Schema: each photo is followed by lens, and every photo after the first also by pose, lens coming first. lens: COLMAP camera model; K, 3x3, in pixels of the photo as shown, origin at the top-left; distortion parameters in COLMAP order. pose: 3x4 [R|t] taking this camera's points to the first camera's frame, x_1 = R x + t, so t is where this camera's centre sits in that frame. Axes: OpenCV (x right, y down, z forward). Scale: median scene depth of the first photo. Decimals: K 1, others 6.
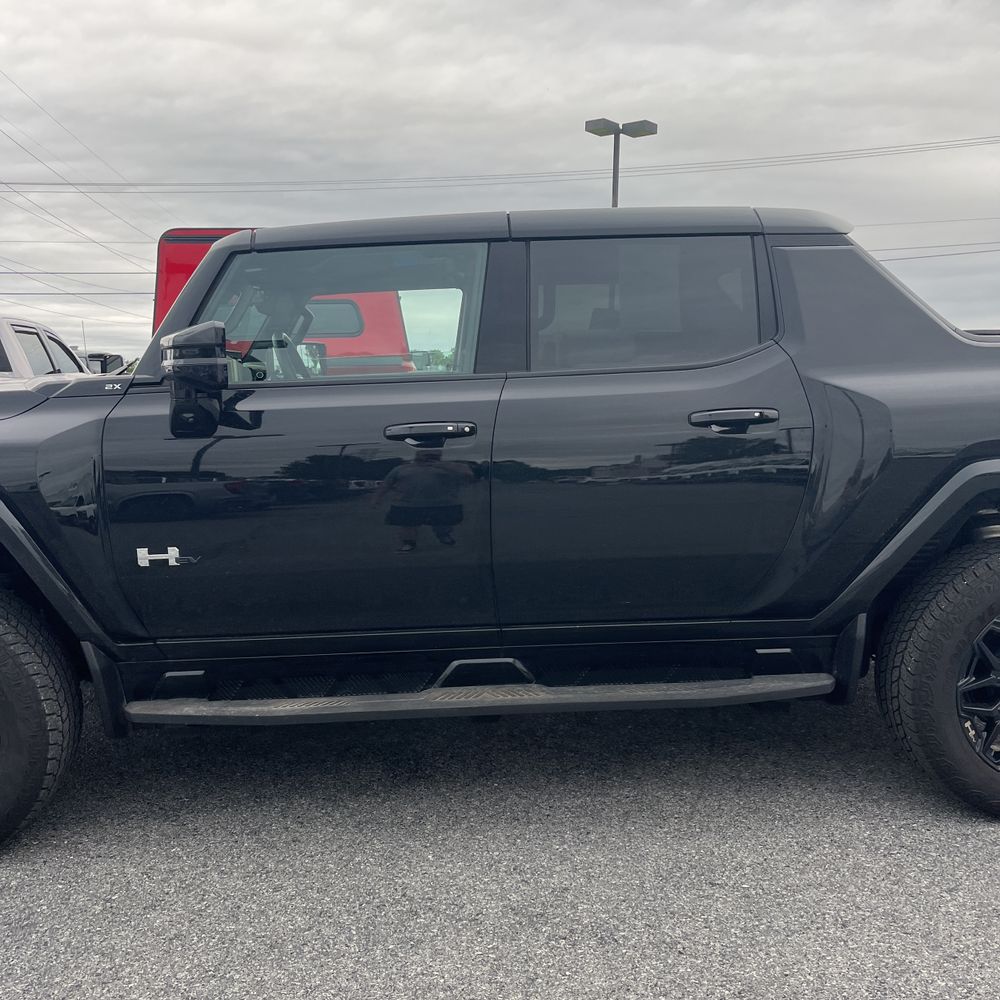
lens RADIAL K [[998.9, 0, 500.0], [0, 998.9, 500.0], [0, 0, 1]] dist [0.054001, -0.036183]
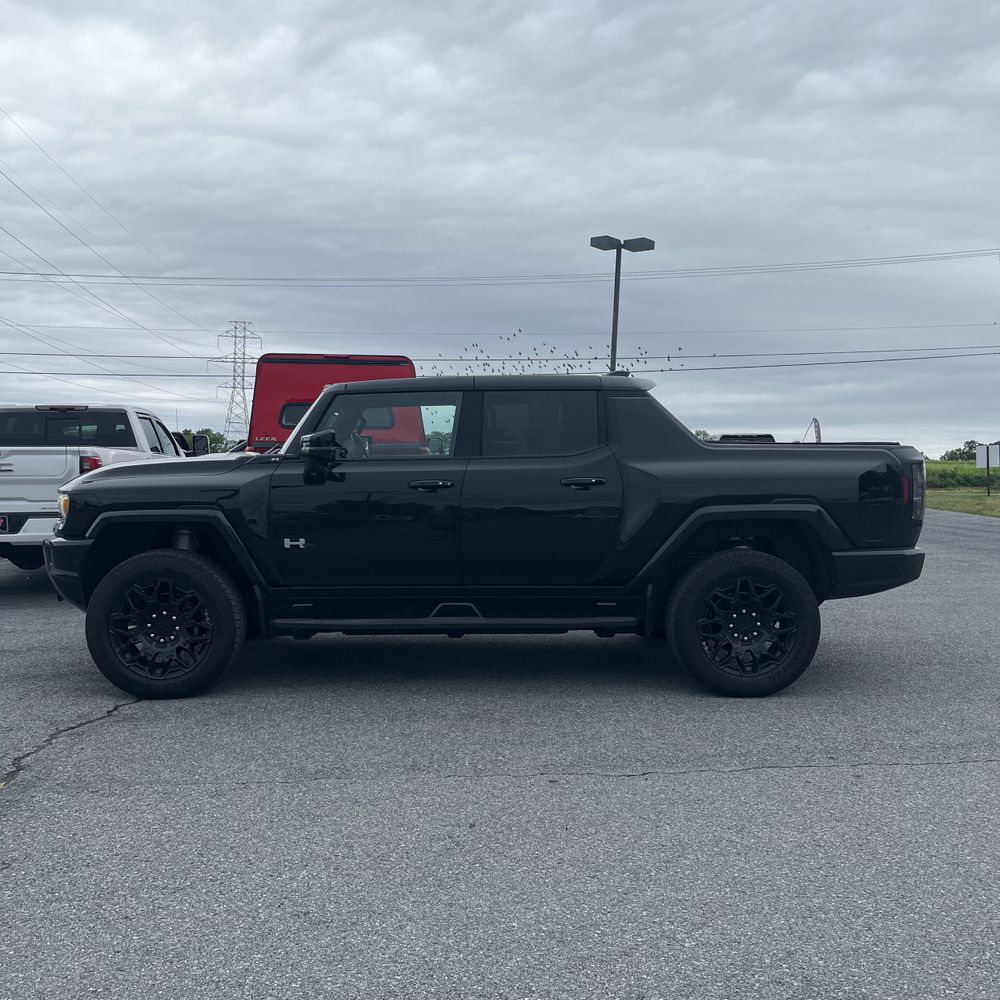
lens RADIAL K [[1016.2, 0, 498.1], [0, 1016.2, 515.5], [0, 0, 1]] dist [-0.004183, 0.002605]
pose [[0.999483, 0.025516, -0.019575, 0.093437], [-0.026754, 0.997472, -0.065830, 0.108056], [0.017845, 0.066320, 0.997639, -0.898614]]
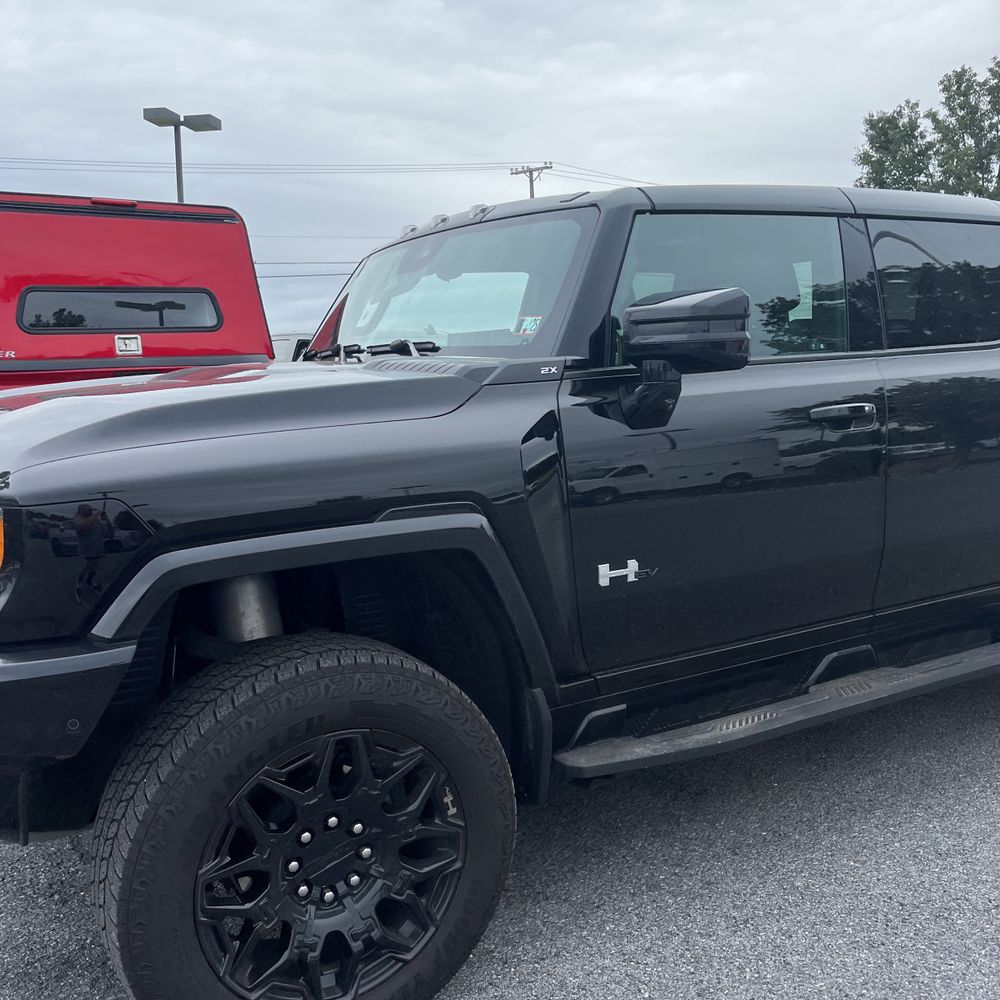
lens RADIAL K [[1018.6, 0, 502.5], [0, 1018.6, 472.6], [0, 0, 1]] dist [0.010066, 0.033036]
pose [[0.887003, -0.060412, 0.457794, -0.697776], [0.076011, 0.996983, -0.015711, -0.017389], [-0.455464, 0.048733, 0.888920, 0.253029]]
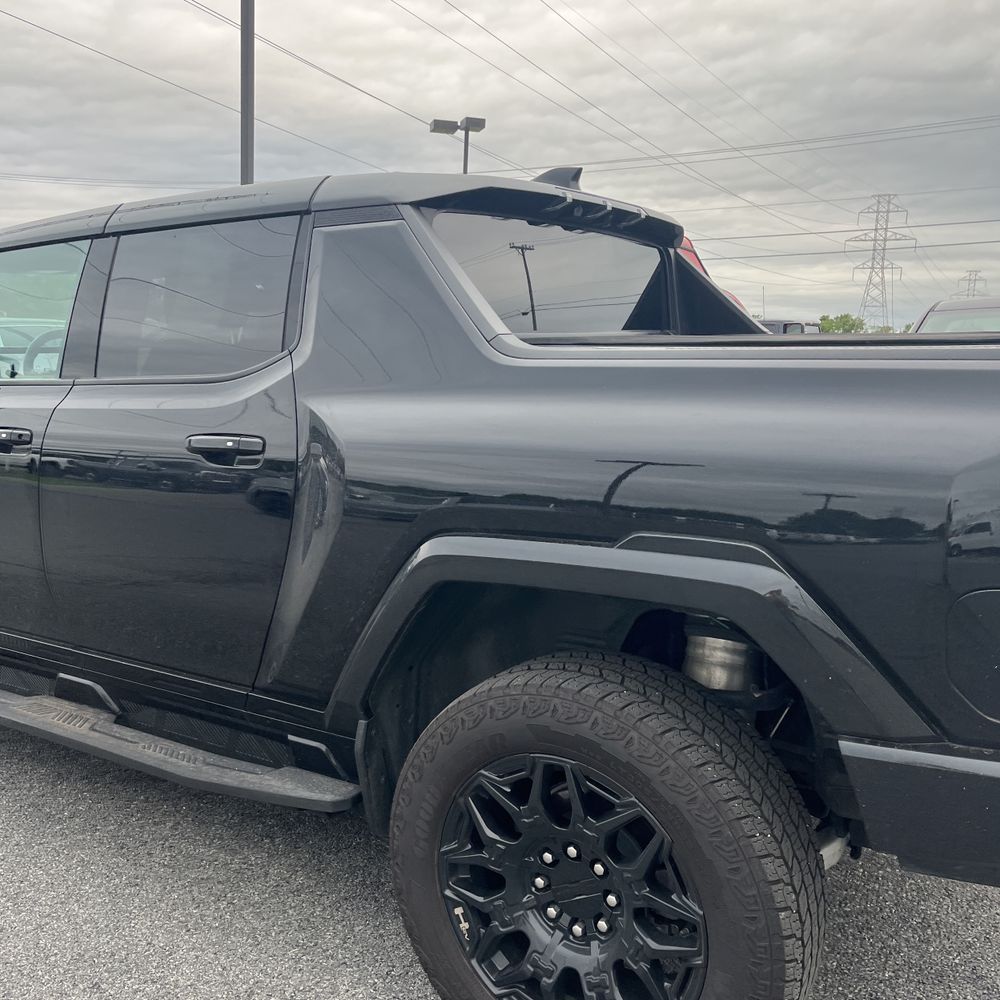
lens RADIAL K [[998.9, 0, 500.0], [0, 998.9, 500.0], [0, 0, 1]] dist [0.054001, -0.036183]
pose [[0.795296, 0.106077, -0.596868, 0.808063], [-0.082724, 0.994352, 0.066493, -0.099592], [0.600550, -0.003506, 0.799579, 0.433229]]
